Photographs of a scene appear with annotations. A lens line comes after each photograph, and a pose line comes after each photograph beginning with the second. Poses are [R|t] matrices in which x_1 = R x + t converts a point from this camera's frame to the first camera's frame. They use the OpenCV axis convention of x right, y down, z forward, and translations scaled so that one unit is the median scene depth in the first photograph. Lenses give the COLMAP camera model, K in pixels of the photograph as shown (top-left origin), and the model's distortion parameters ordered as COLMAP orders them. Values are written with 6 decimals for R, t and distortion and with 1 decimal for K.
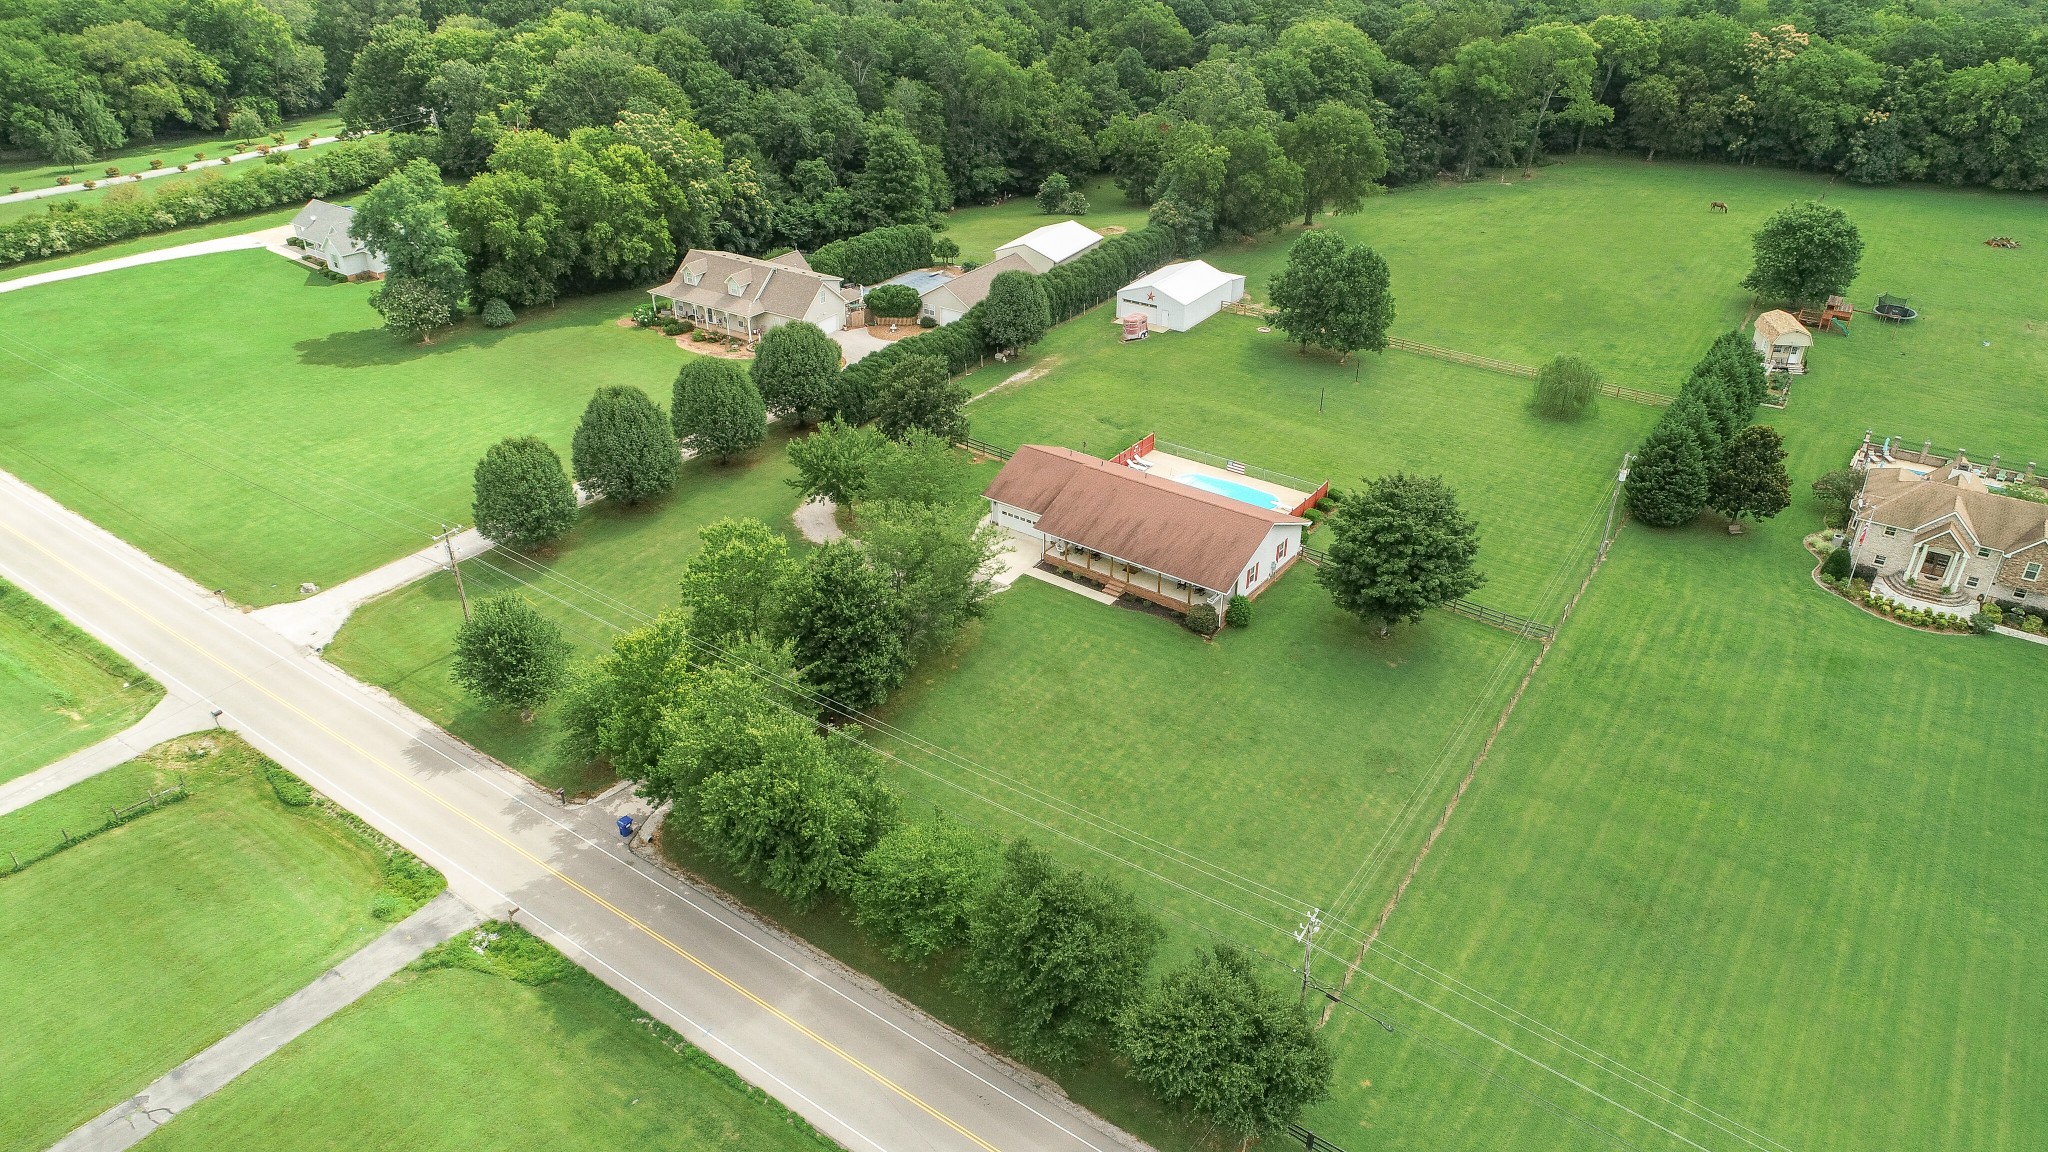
lens RADIAL K [[1382.8, 0, 1016.7], [0, 1382.8, 576.3], [0, 0, 1]] dist [0.008962, 0.000304]
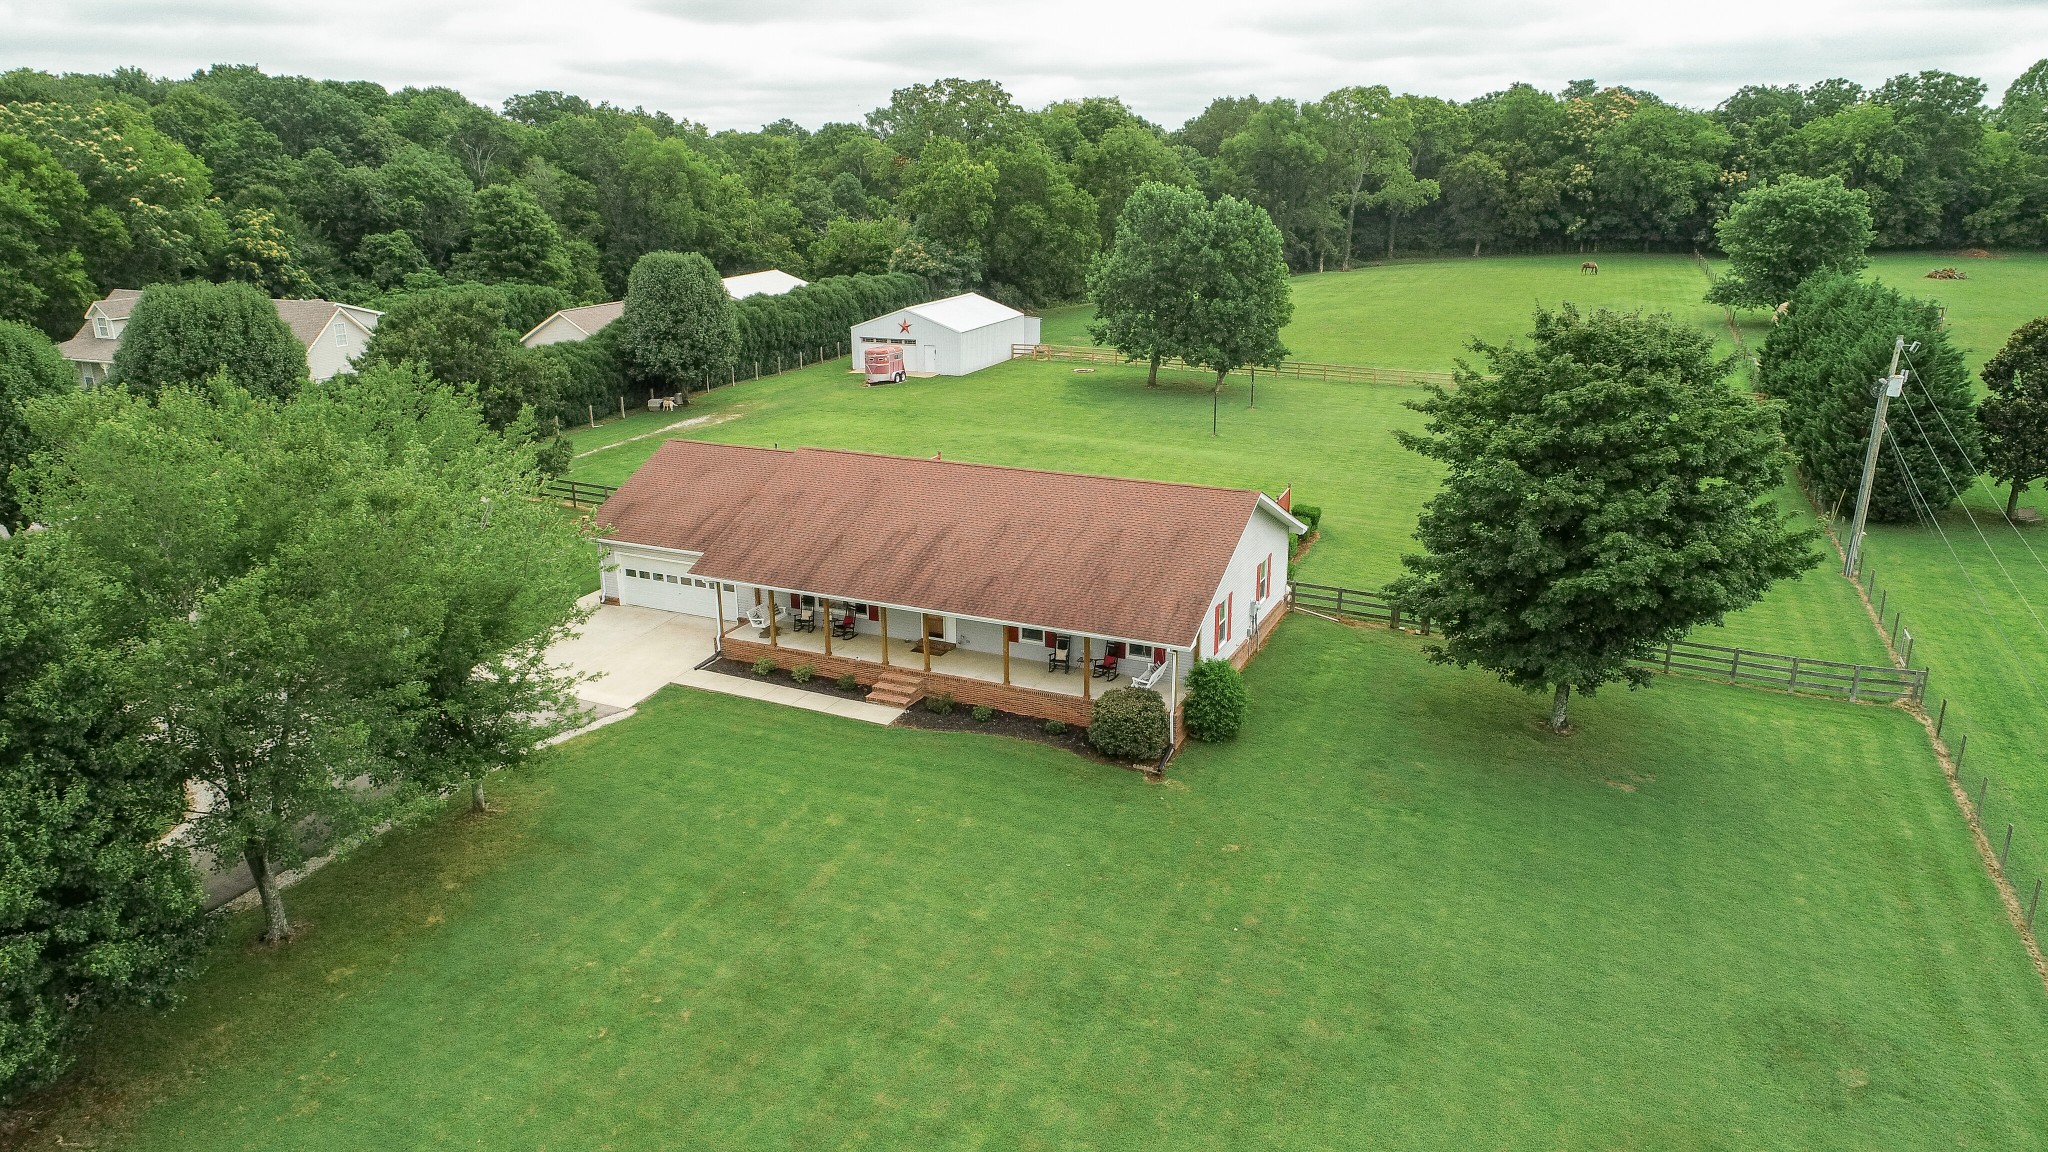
lens RADIAL K [[1382.8, 0, 1026.8], [0, 1382.8, 572.6], [0, 0, 1]] dist [0.008962, 0.000304]
pose [[0.978939, -0.063727, 0.193950, 0.025556], [0.103958, 0.973239, -0.204936, 0.050515], [-0.175700, 0.220783, 0.959367, 0.479921]]
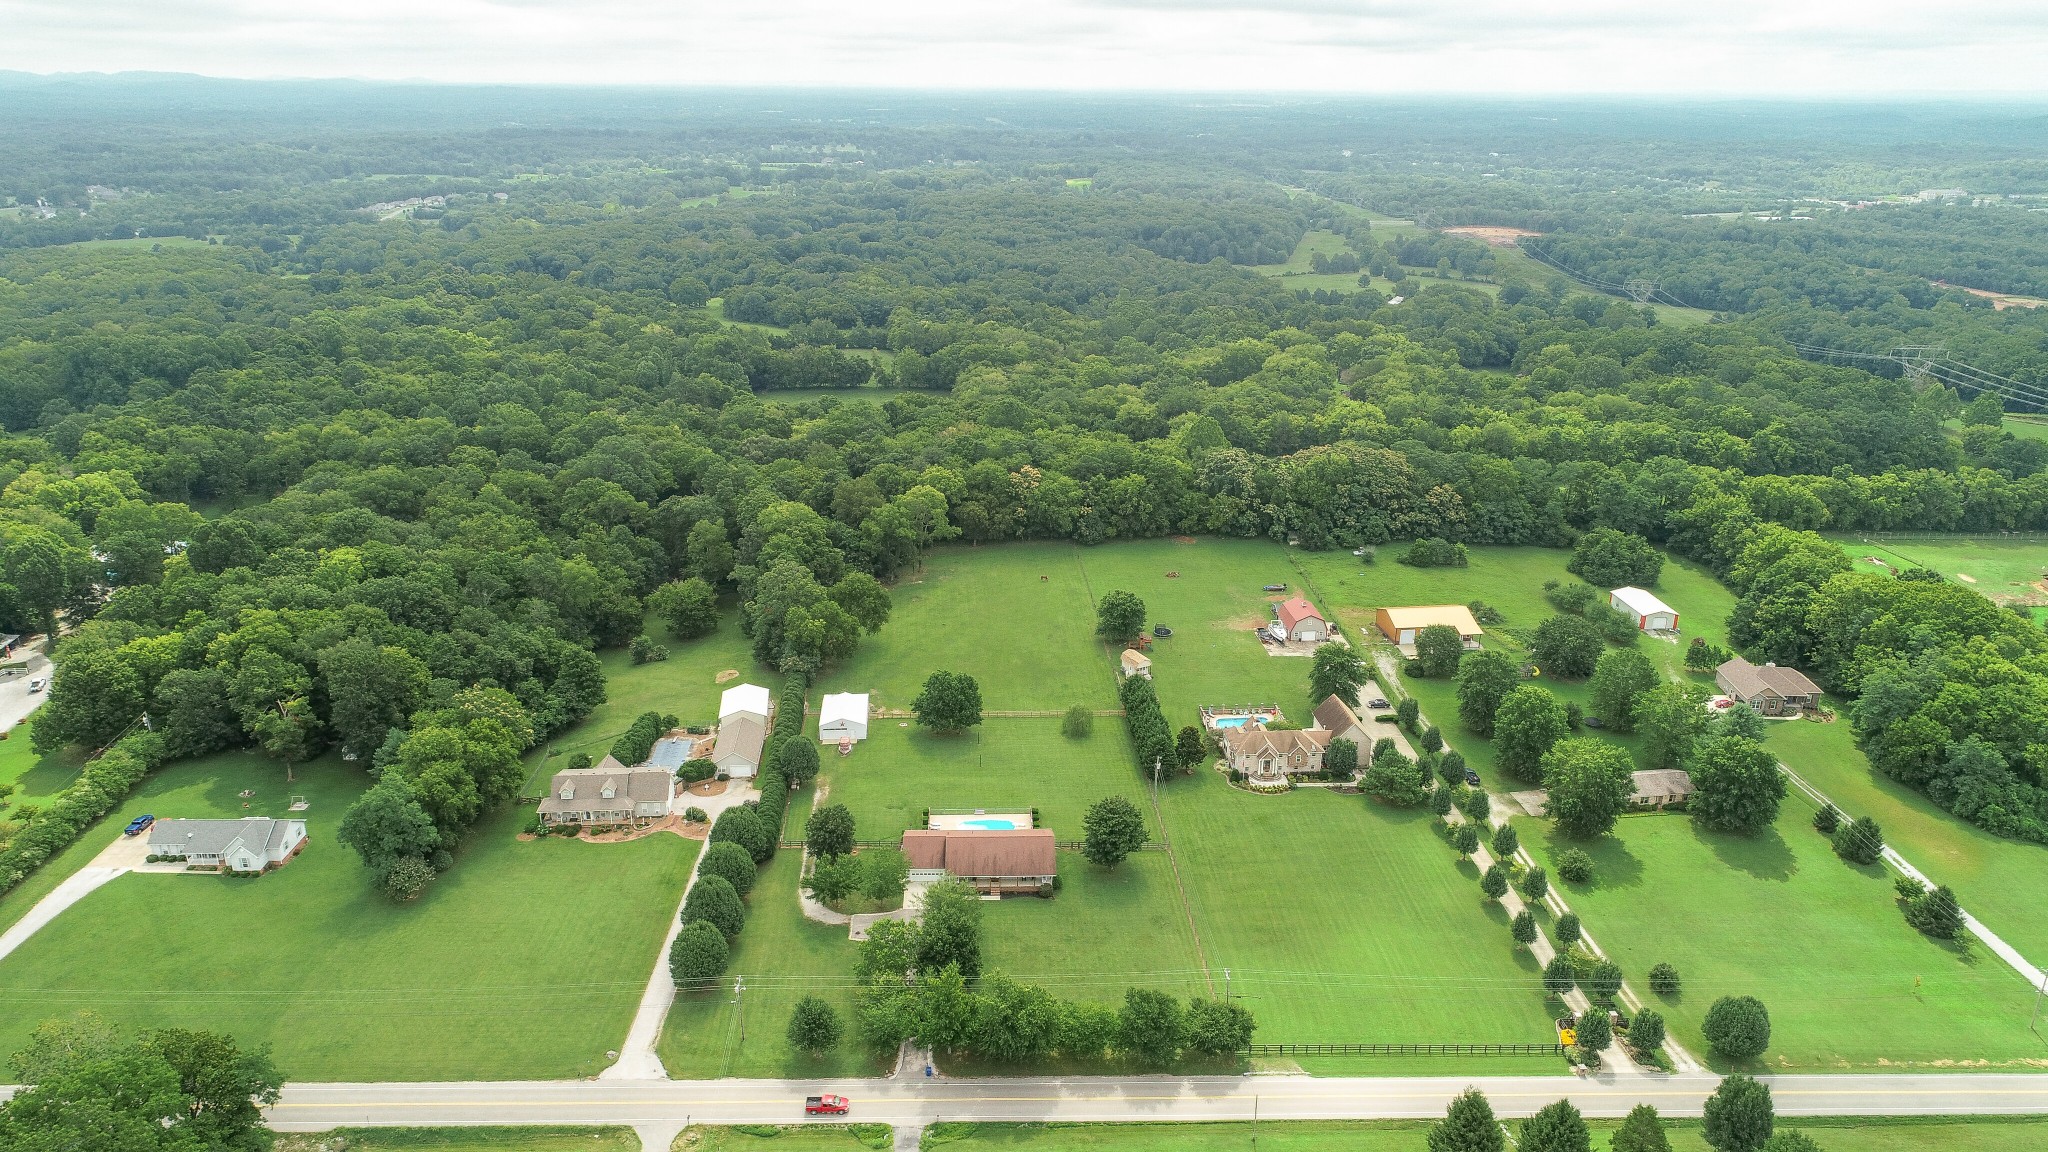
lens RADIAL K [[1382.8, 0, 1024.0], [0, 1382.8, 570.4], [0, 0, 1]] dist [0.008962, 0.000304]
pose [[0.787281, -0.206032, 0.581153, -0.794837], [0.300153, 0.951368, -0.069331, -0.232165], [-0.538606, 0.229017, 0.810836, -0.635936]]
